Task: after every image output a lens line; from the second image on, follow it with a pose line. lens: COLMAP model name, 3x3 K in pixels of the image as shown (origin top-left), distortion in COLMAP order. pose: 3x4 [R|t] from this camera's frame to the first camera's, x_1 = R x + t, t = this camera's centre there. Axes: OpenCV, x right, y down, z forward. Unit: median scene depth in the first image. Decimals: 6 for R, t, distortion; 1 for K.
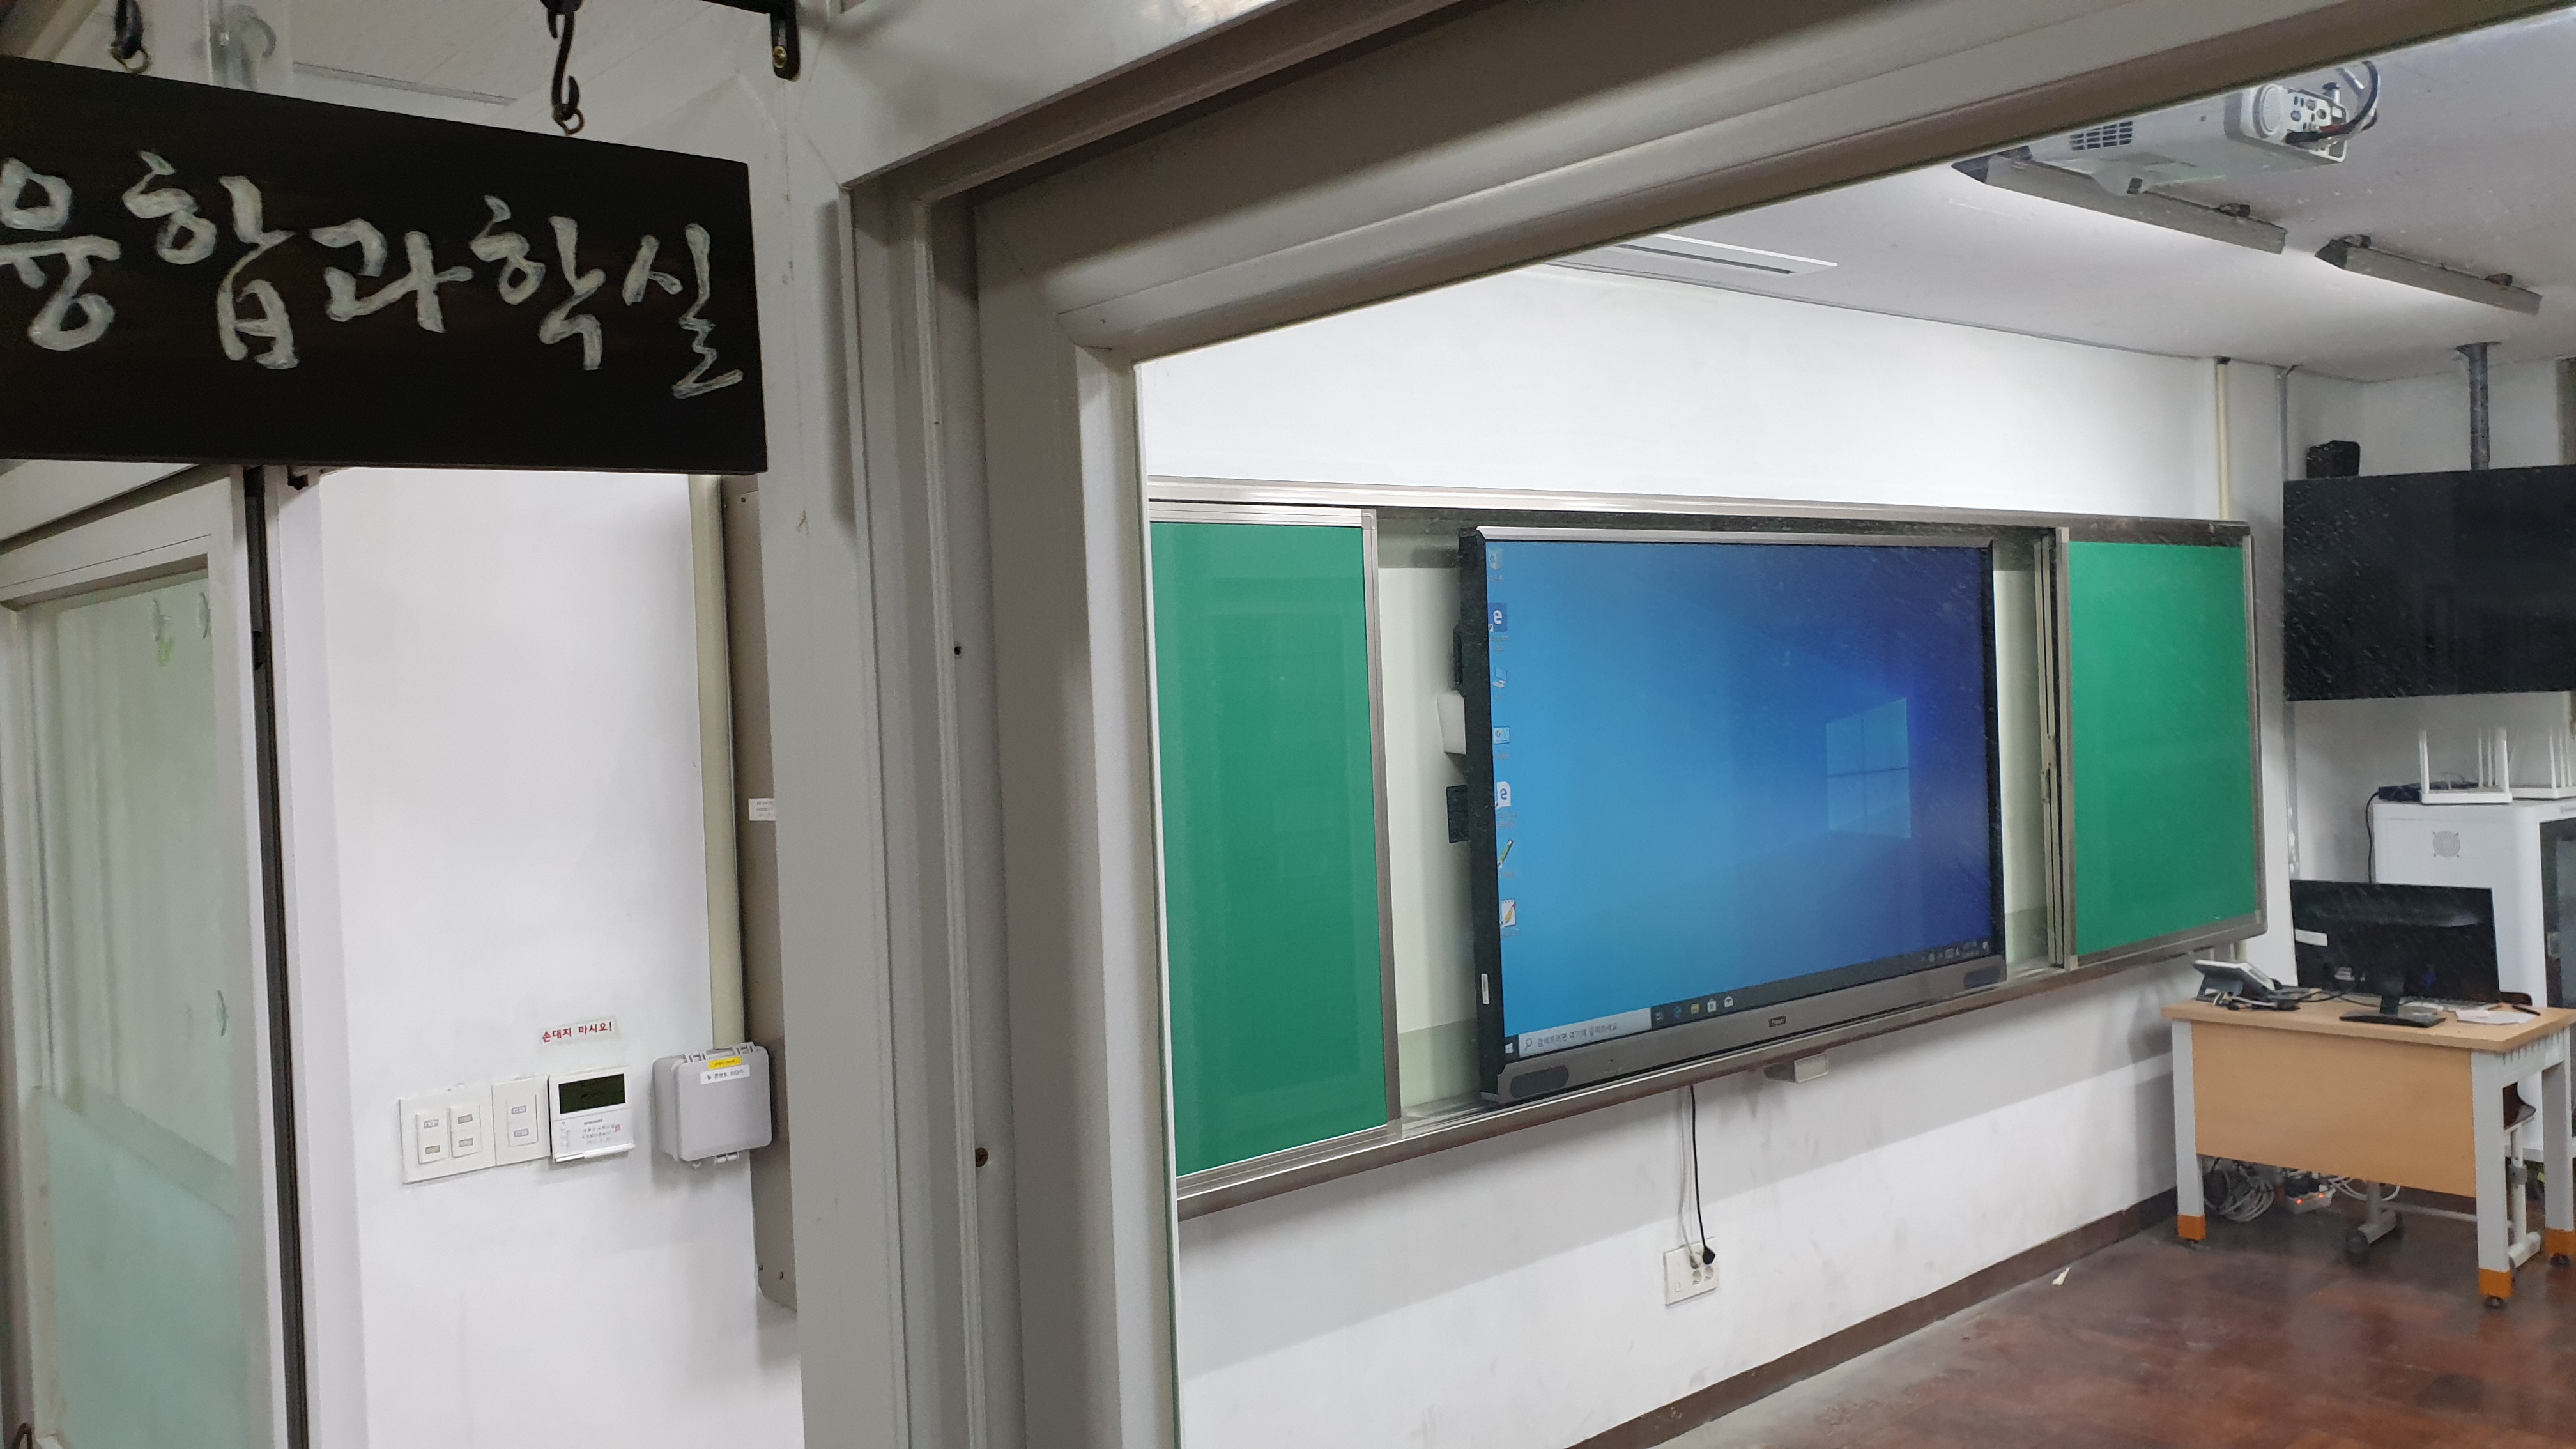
lens RADIAL K [[2031.6, 0, 1282.8], [0, 2031.6, 720.3], [0, 0, 1]] dist [0.005929, -0.000812]
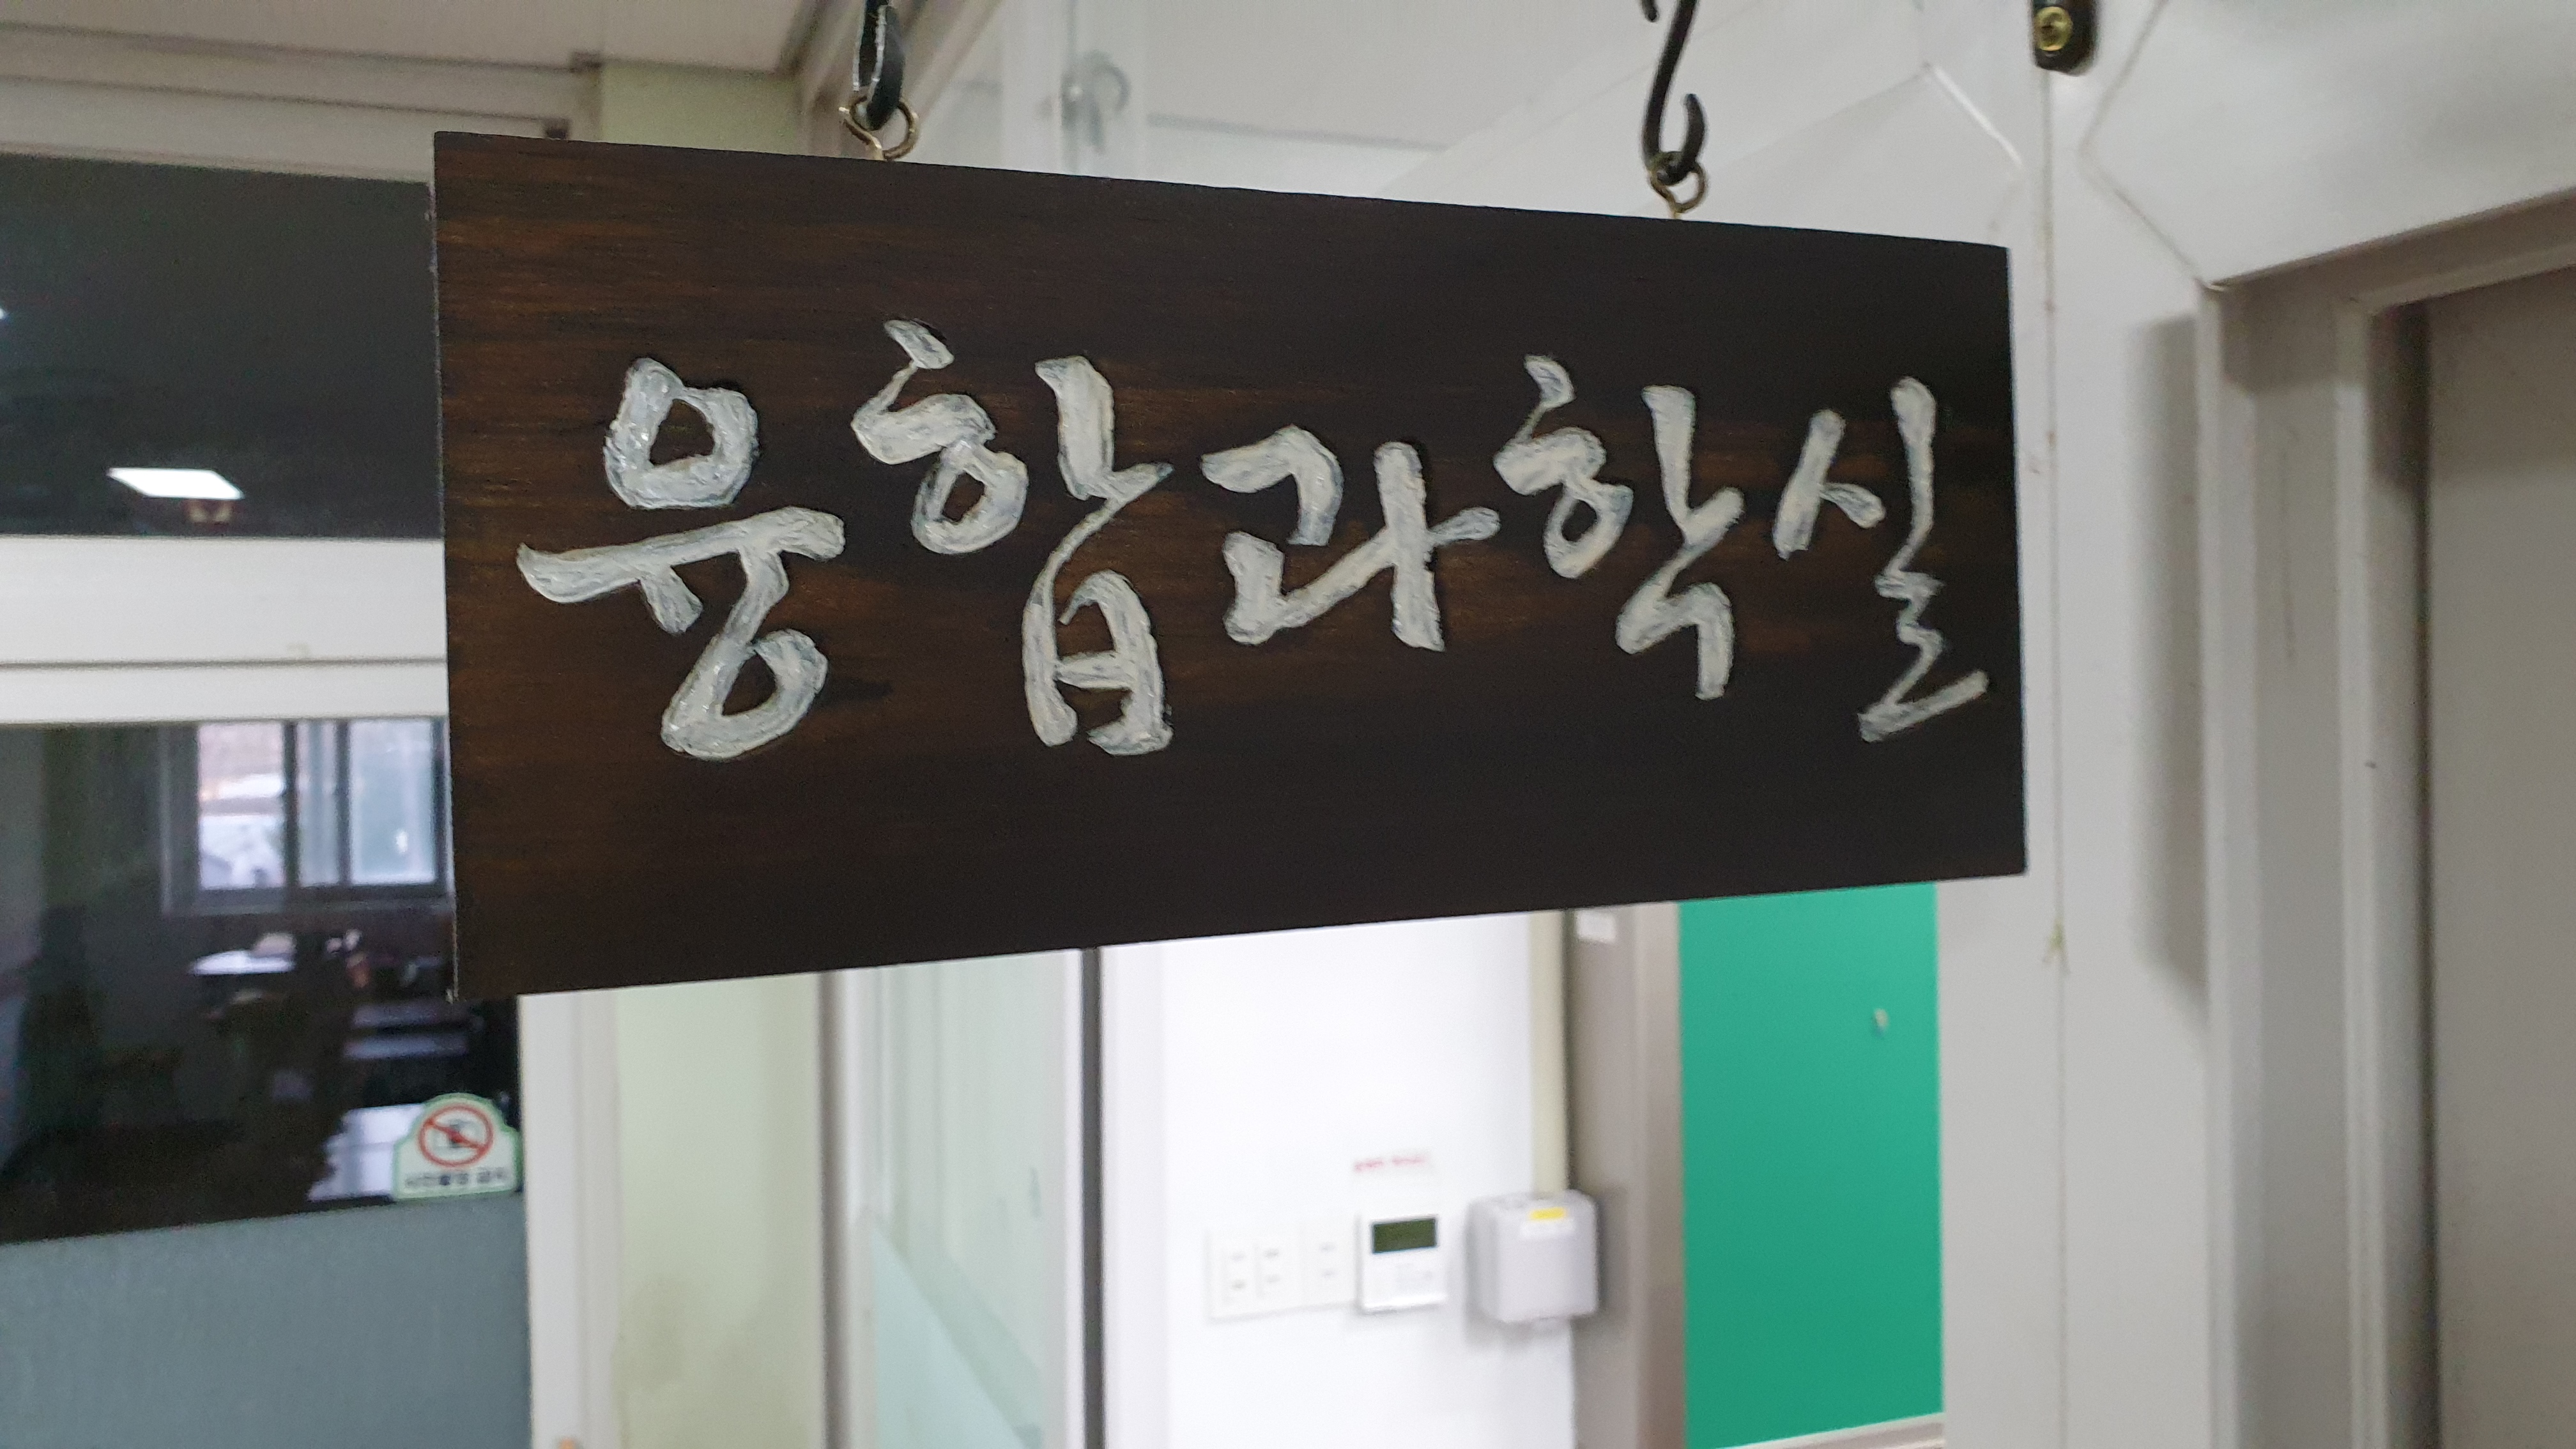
lens RADIAL K [[2031.6, 0, 1287.1], [0, 2031.6, 711.0], [0, 0, 1]] dist [0.005929, -0.000812]
pose [[0.932500, 0.029668, -0.359950, -0.274742], [-0.032095, 0.999485, -0.000768, -0.175197], [0.359742, 0.012269, 0.932971, 0.540717]]
